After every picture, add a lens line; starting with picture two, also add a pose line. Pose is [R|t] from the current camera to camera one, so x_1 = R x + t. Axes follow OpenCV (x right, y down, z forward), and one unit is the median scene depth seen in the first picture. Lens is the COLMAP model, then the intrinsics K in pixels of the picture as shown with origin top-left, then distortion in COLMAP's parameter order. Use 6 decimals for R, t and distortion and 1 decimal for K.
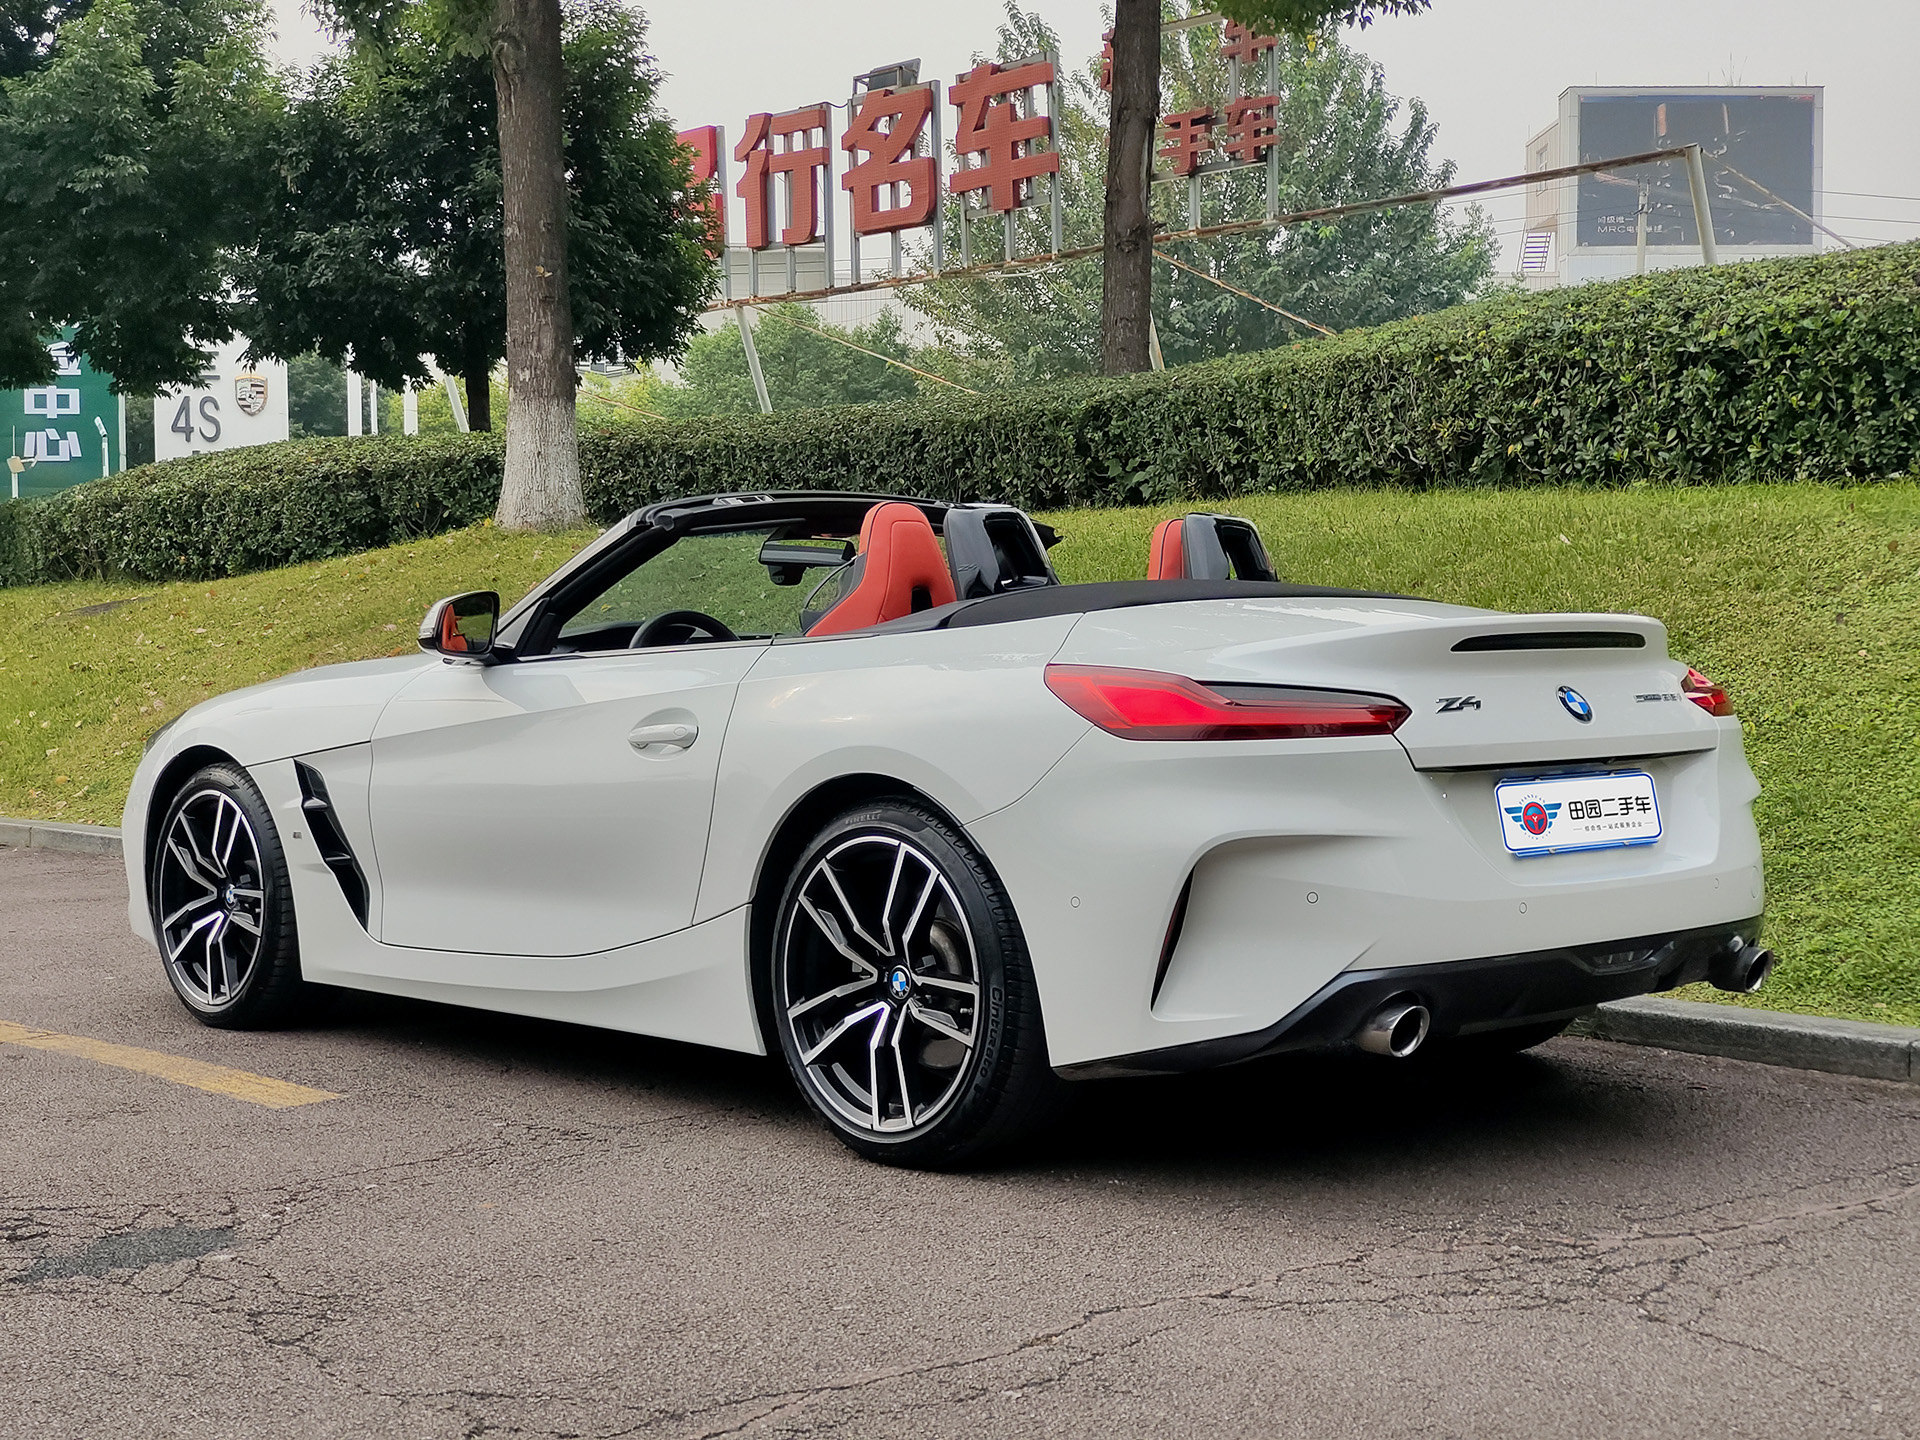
lens RADIAL K [[2538.9, 0, 960.0], [0, 2538.9, 720.0], [0, 0, 1]] dist [0.192055, -0.073346]
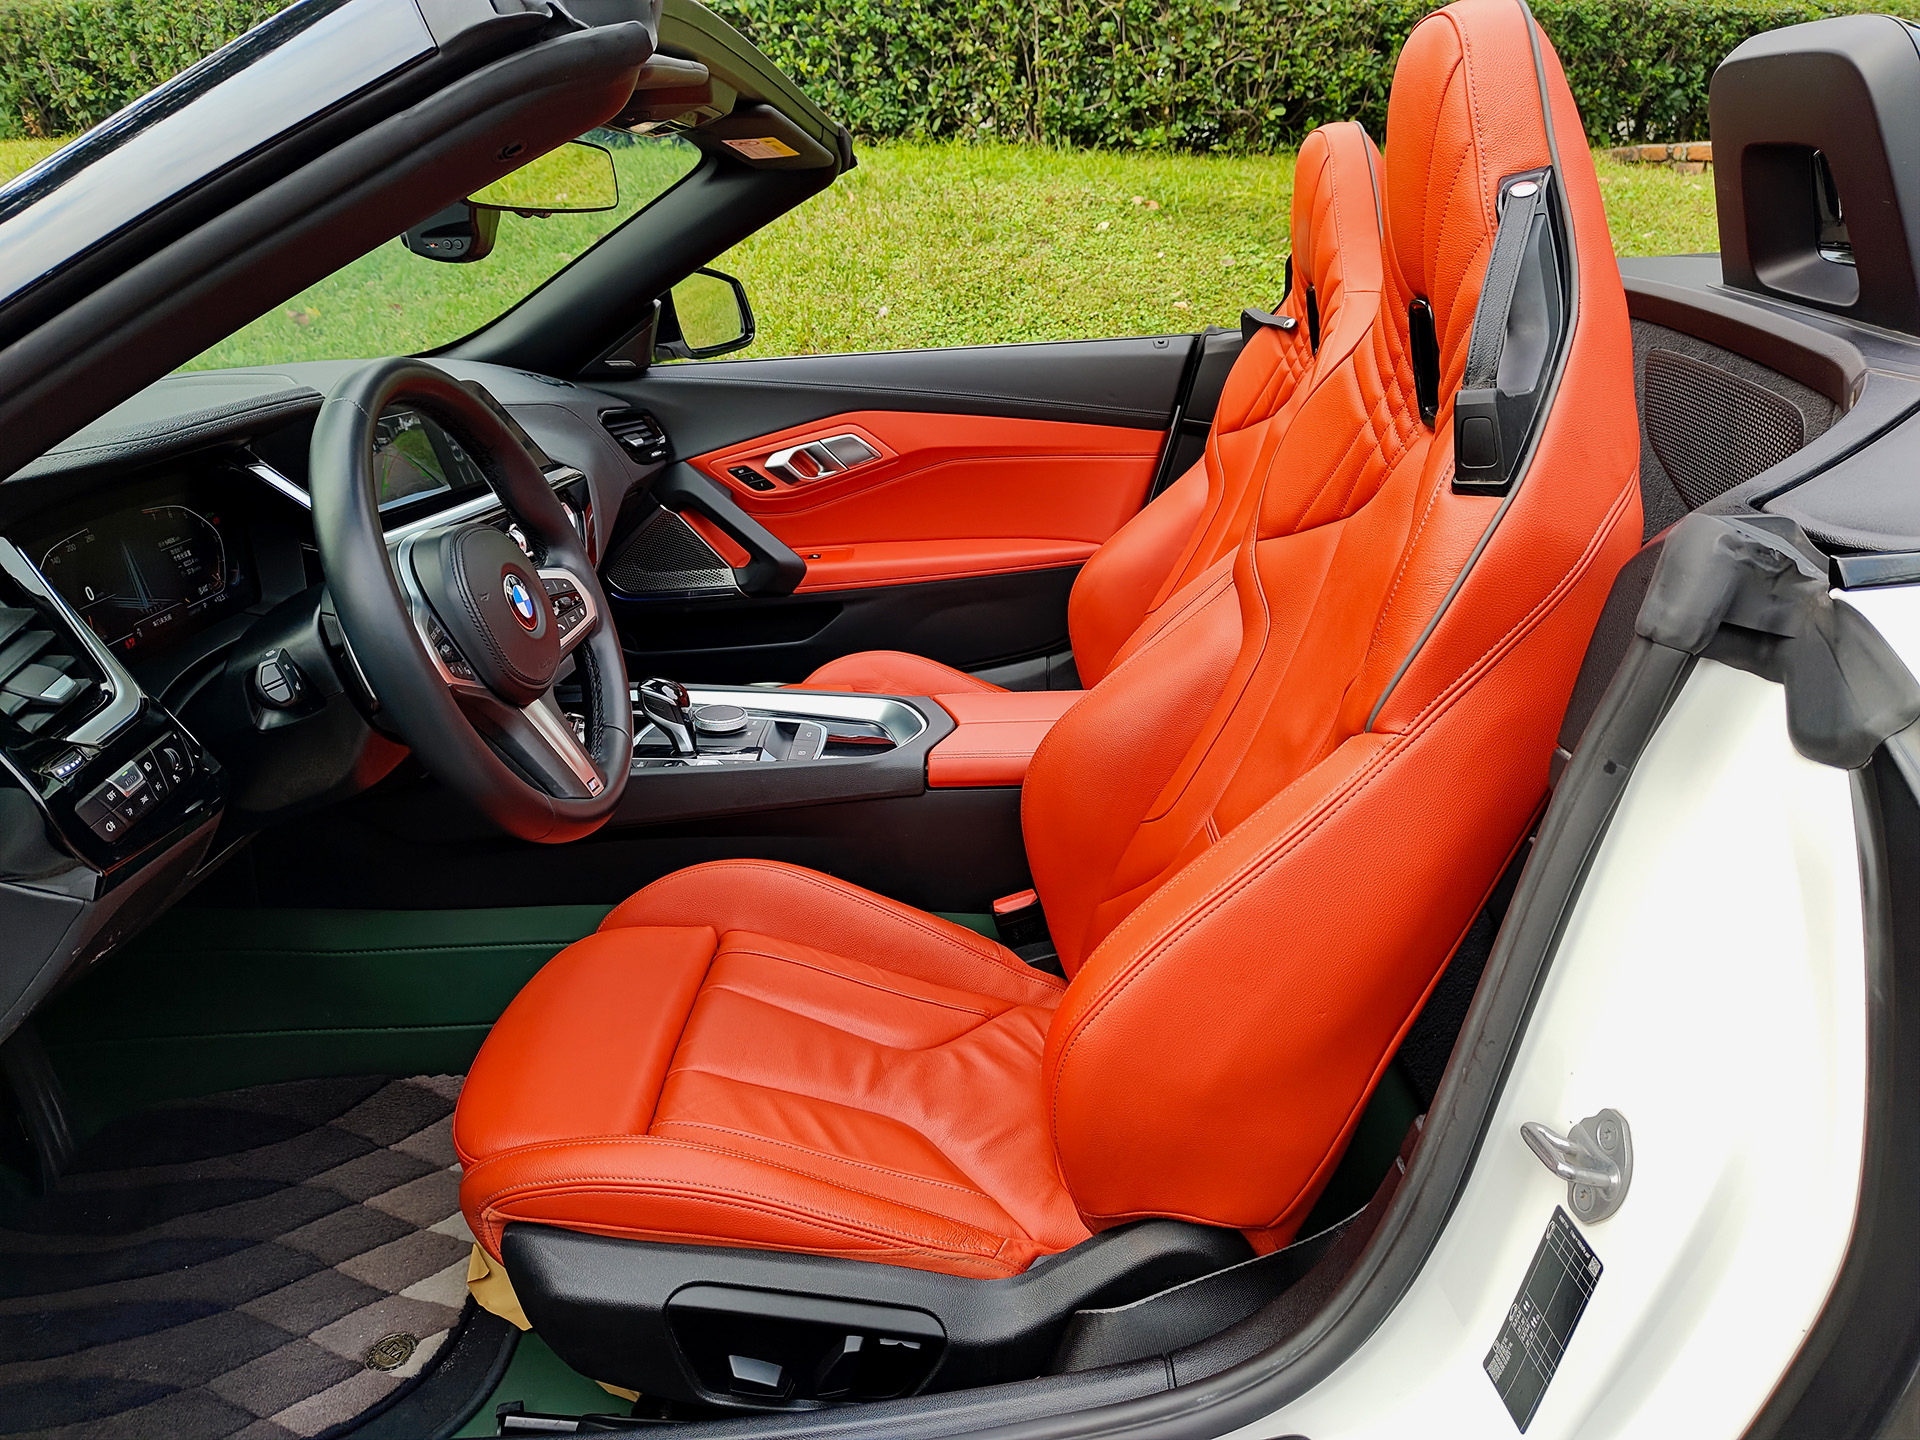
lens RADIAL K [[1356.4, 0, 960.0], [0, 1356.4, 694.0], [0, 0, 1]] dist [0.047118, -0.056990]
pose [[0.689367, -0.236216, 0.684817, -0.116225], [0.035855, 0.955310, 0.293425, -0.031115], [-0.723524, -0.177723, 0.667029, 0.490960]]
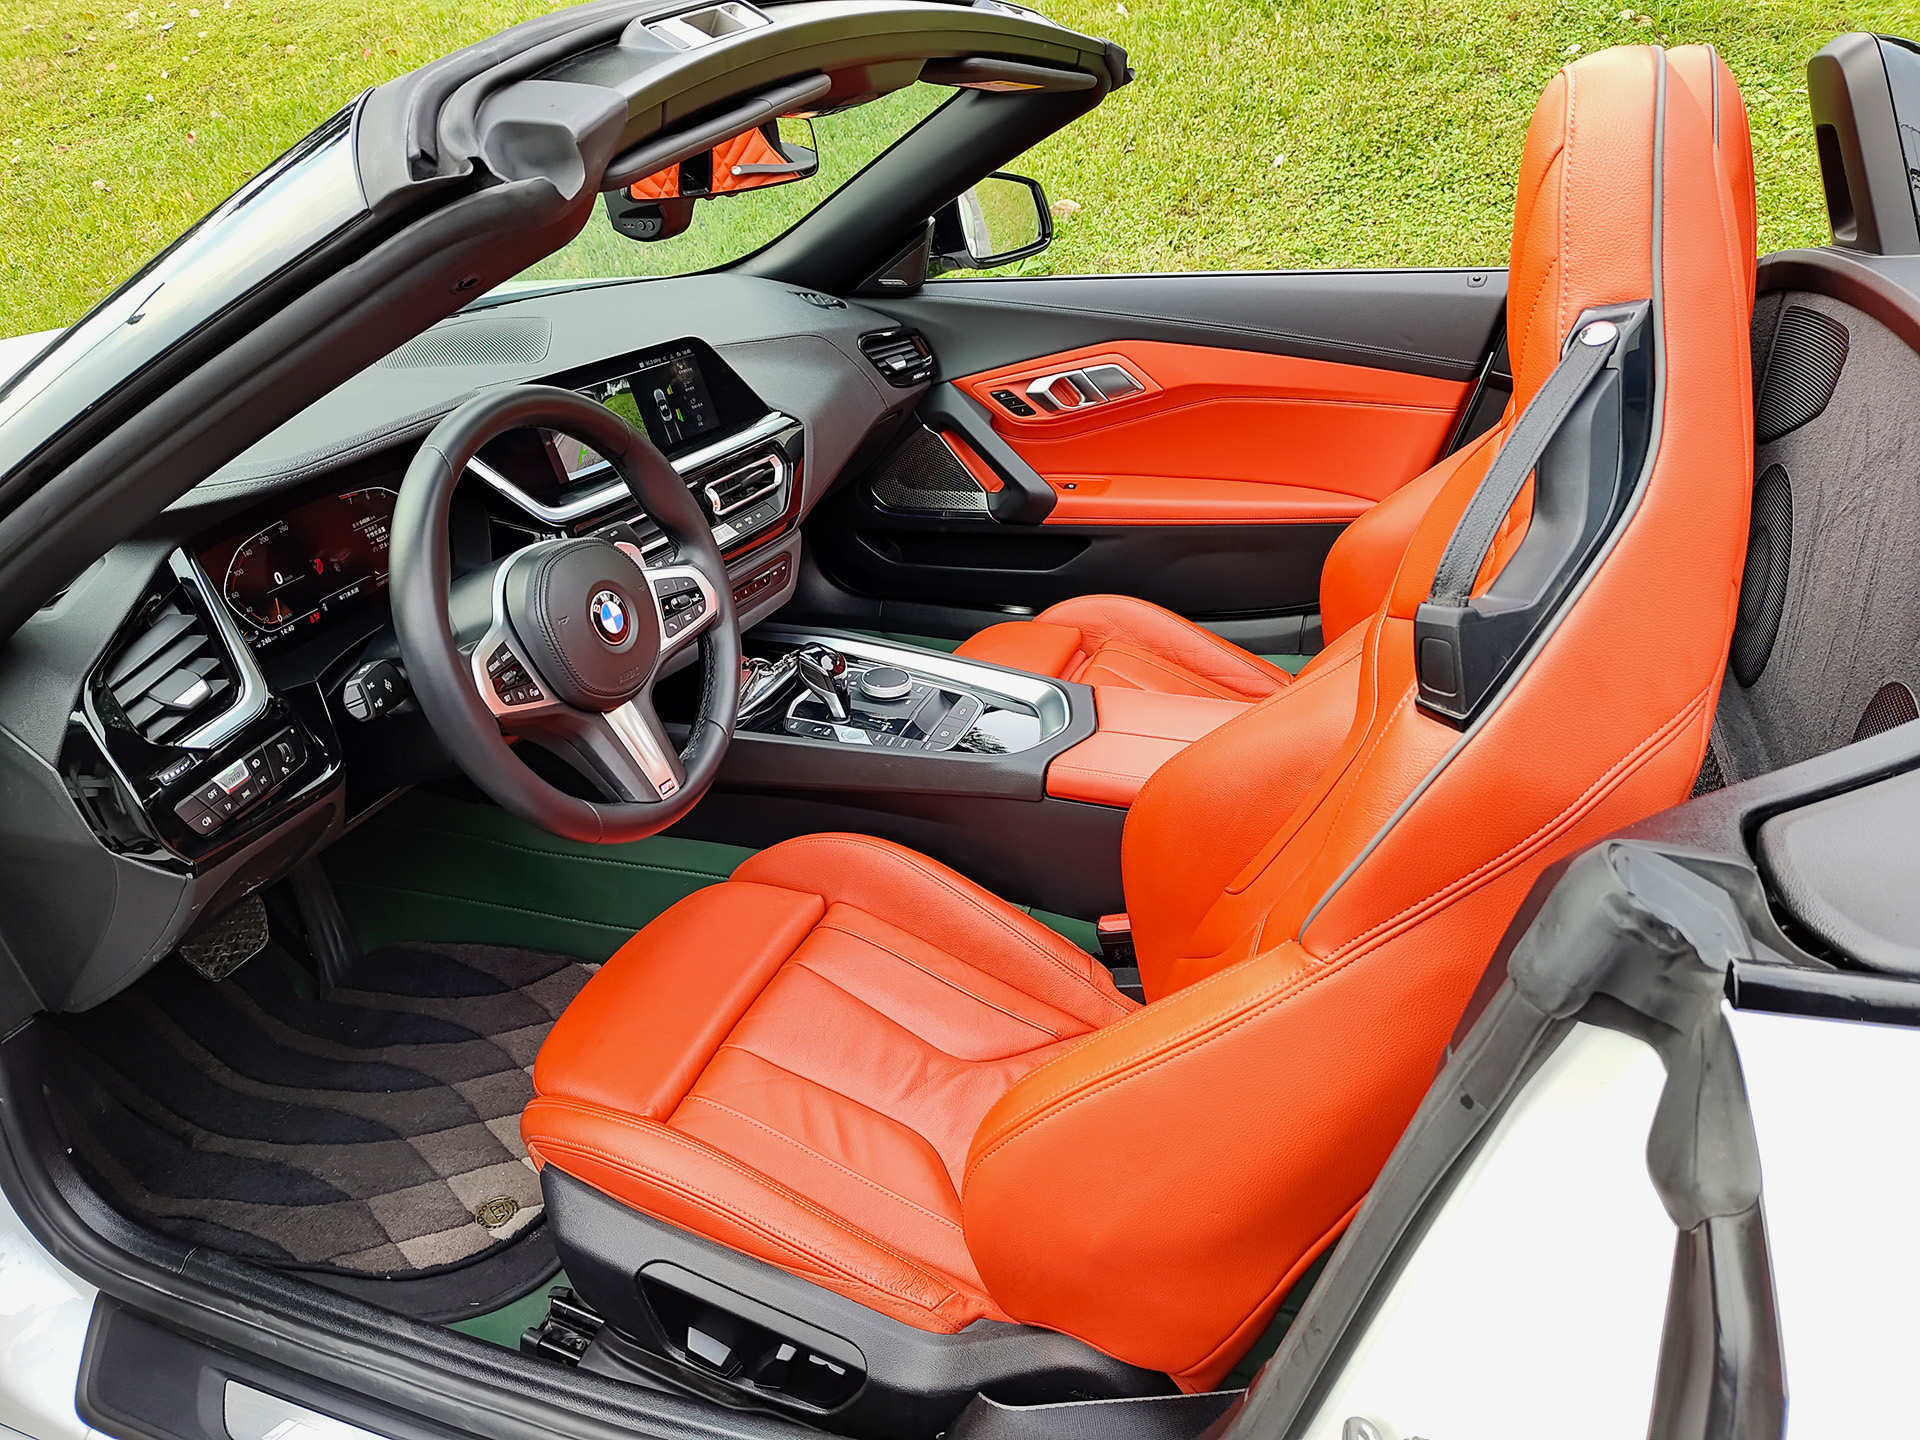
lens RADIAL K [[1339.2, 0, 898.4], [0, 1339.2, 714.7], [0, 0, 1]] dist [0.065981, -0.088604]
pose [[0.904996, -0.218385, 0.365090, -0.086978], [0.047457, 0.904654, 0.423497, -0.047330], [-0.422765, -0.365937, 0.829072, 0.480525]]
